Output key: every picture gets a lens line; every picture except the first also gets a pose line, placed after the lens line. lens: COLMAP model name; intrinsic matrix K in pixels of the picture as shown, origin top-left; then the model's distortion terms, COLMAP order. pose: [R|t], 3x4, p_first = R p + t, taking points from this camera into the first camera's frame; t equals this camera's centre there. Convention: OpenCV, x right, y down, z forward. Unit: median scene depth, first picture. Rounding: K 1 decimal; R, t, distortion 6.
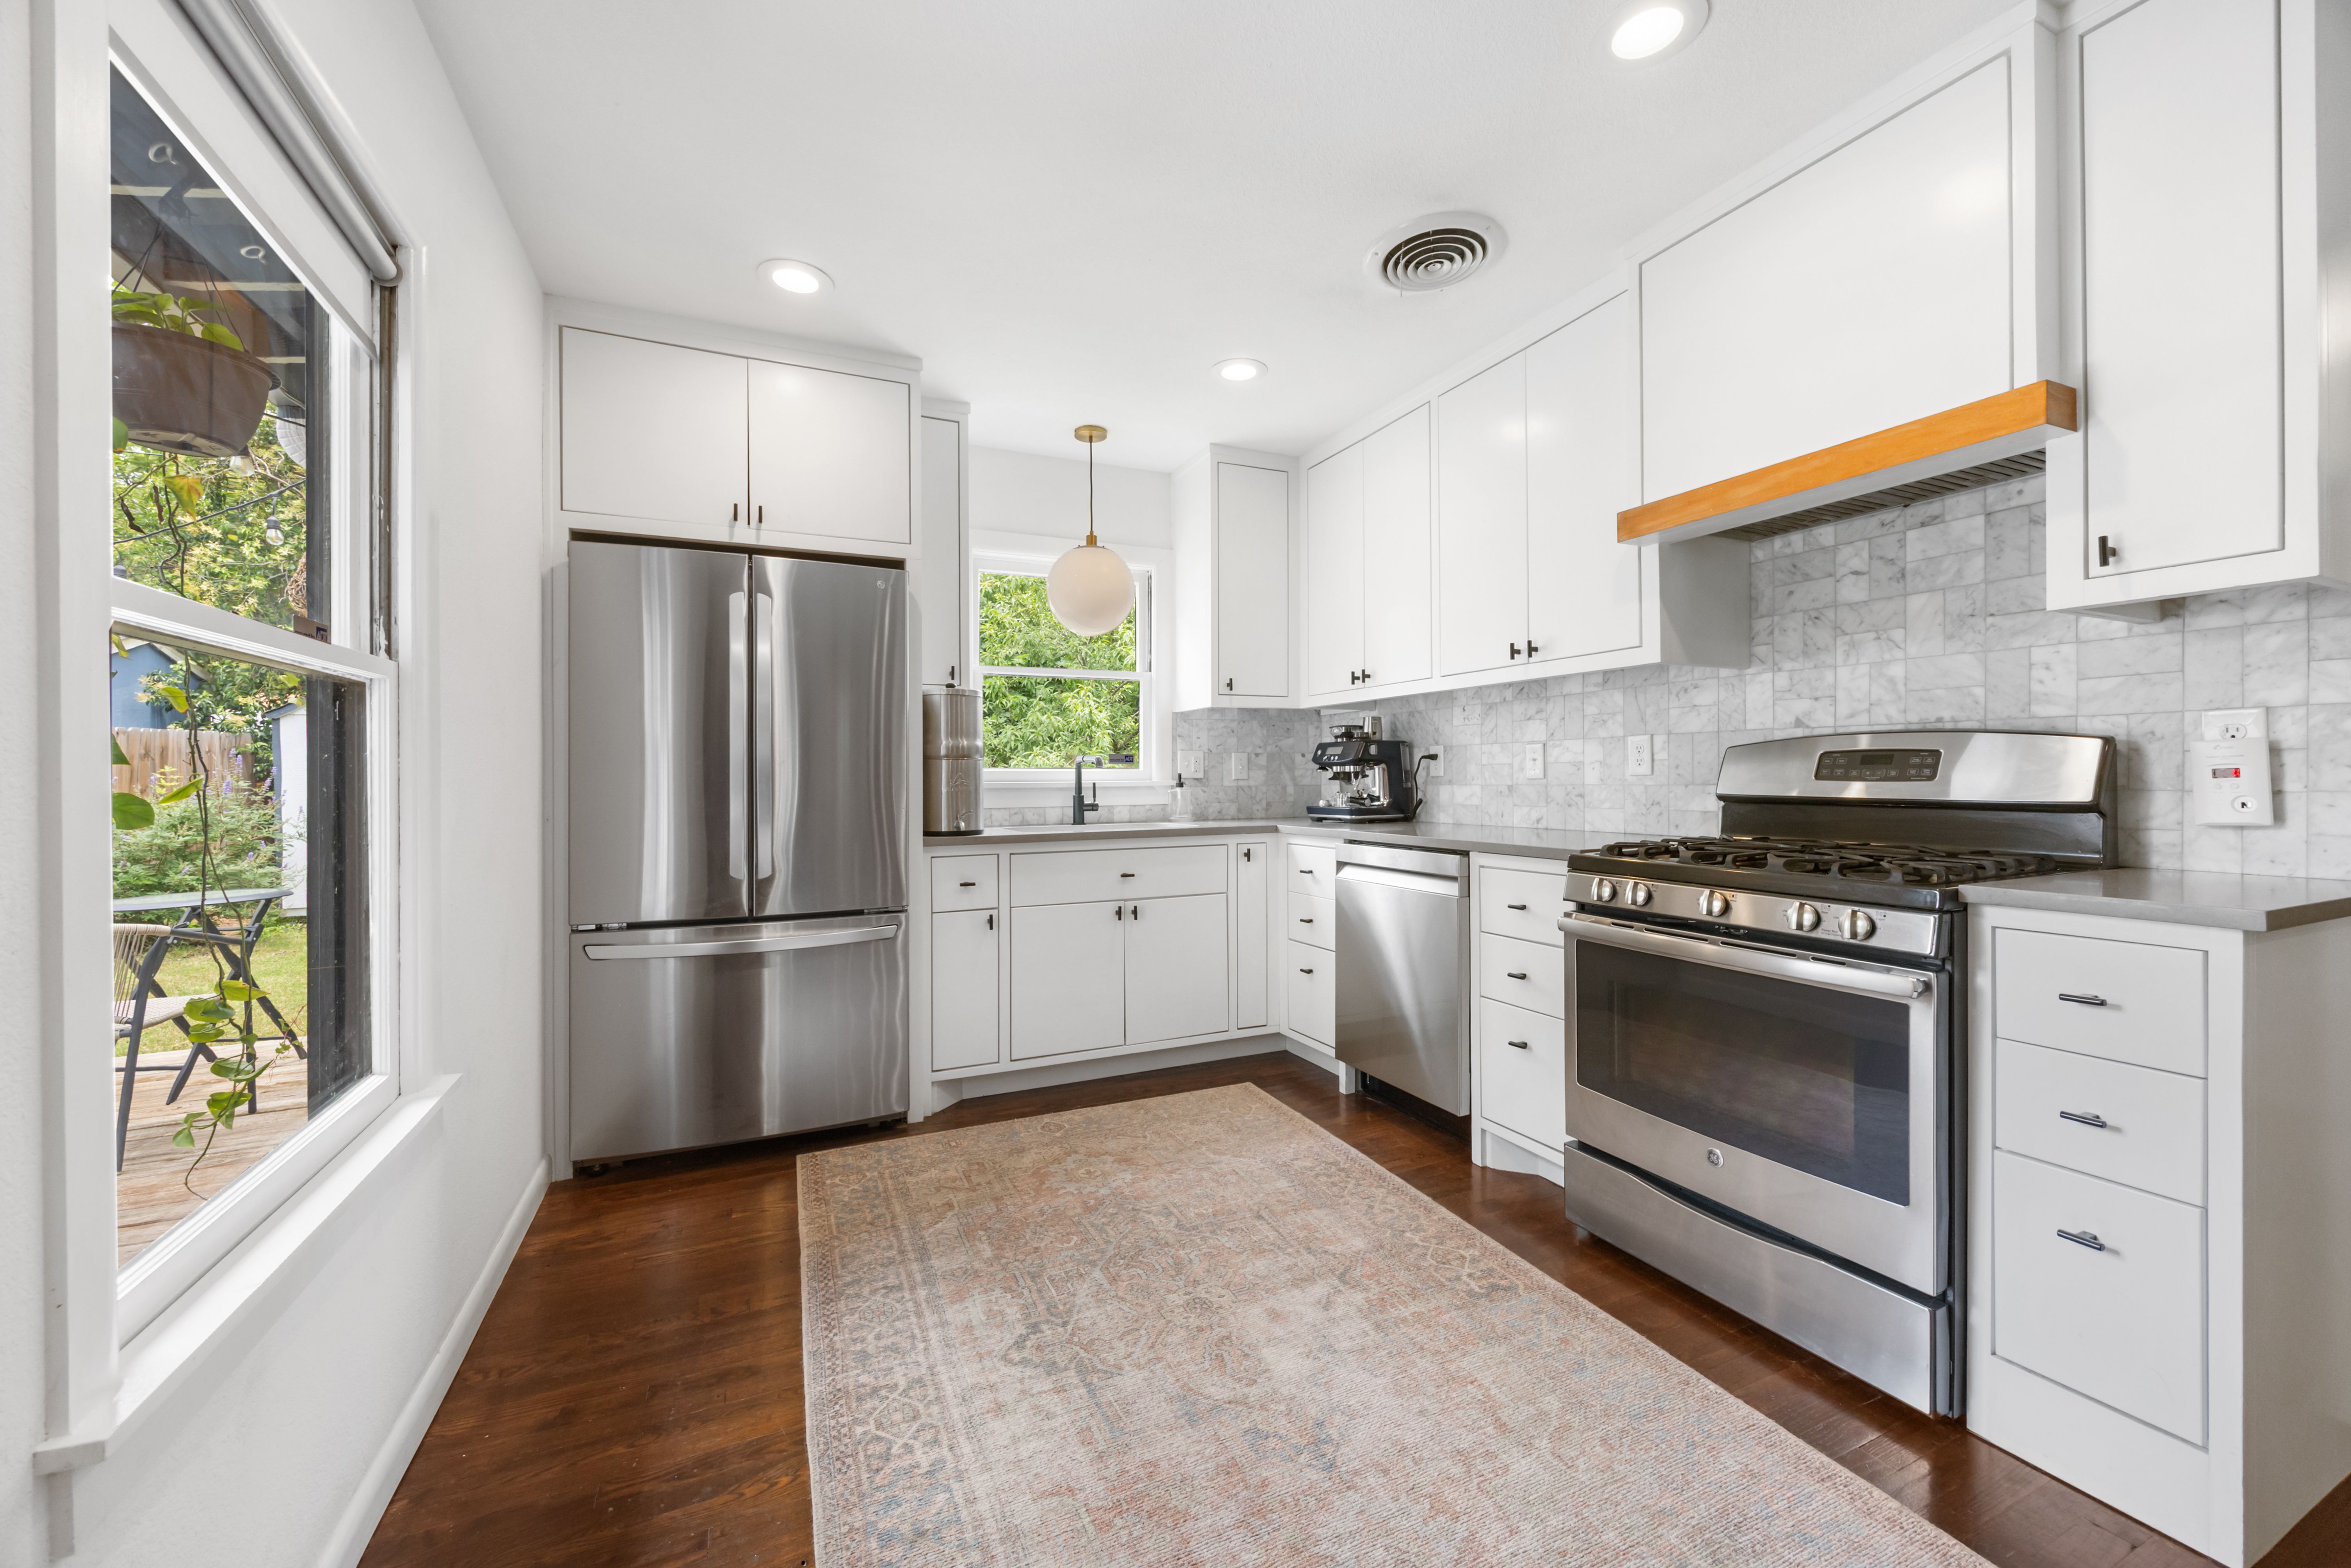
lens RADIAL K [[888.6, 0, 1147.2], [0, 888.6, 778.8], [0, 0, 1]] dist [-0.000431, -0.000050]
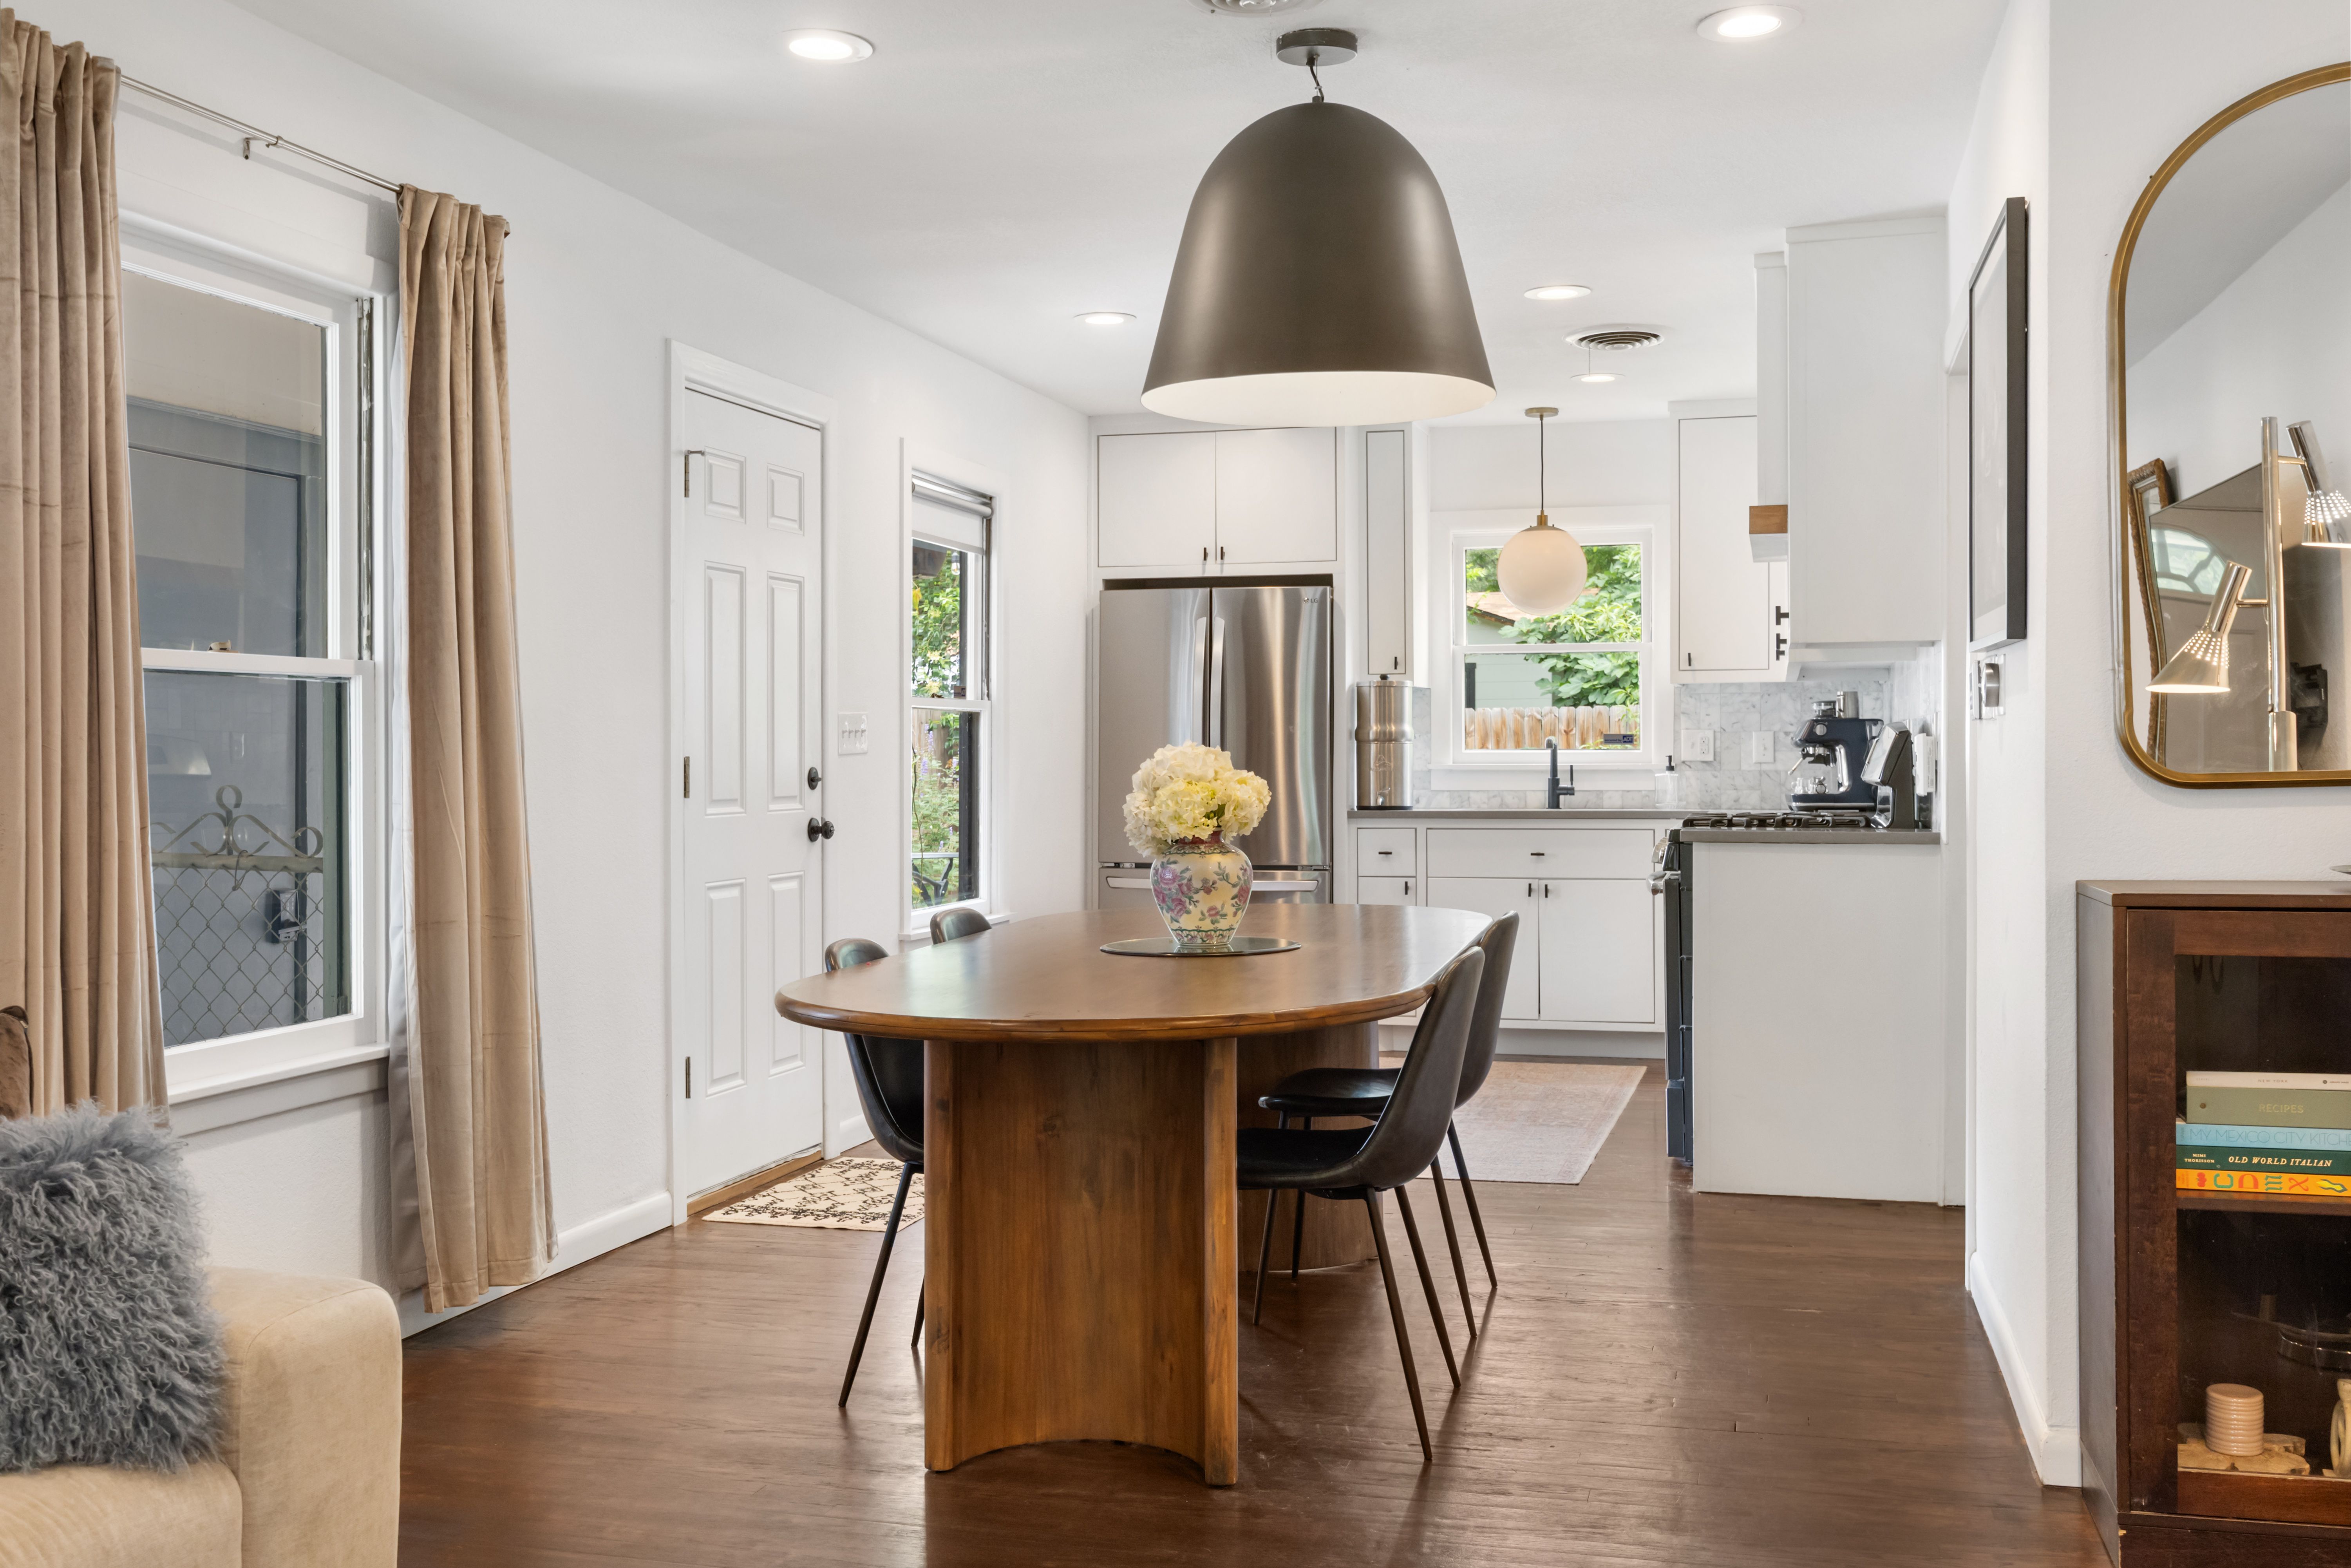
lens RADIAL K [[2274.1, 0, 1175.5], [0, 2274.1, 784.0], [0, 0, 1]] dist [0.001192, 0.000148]
pose [[0.772289, 0.011508, -0.635167, 1.188620], [-0.005363, 0.999918, 0.011596, -0.001333], [0.635248, -0.005549, 0.772288, -1.173134]]
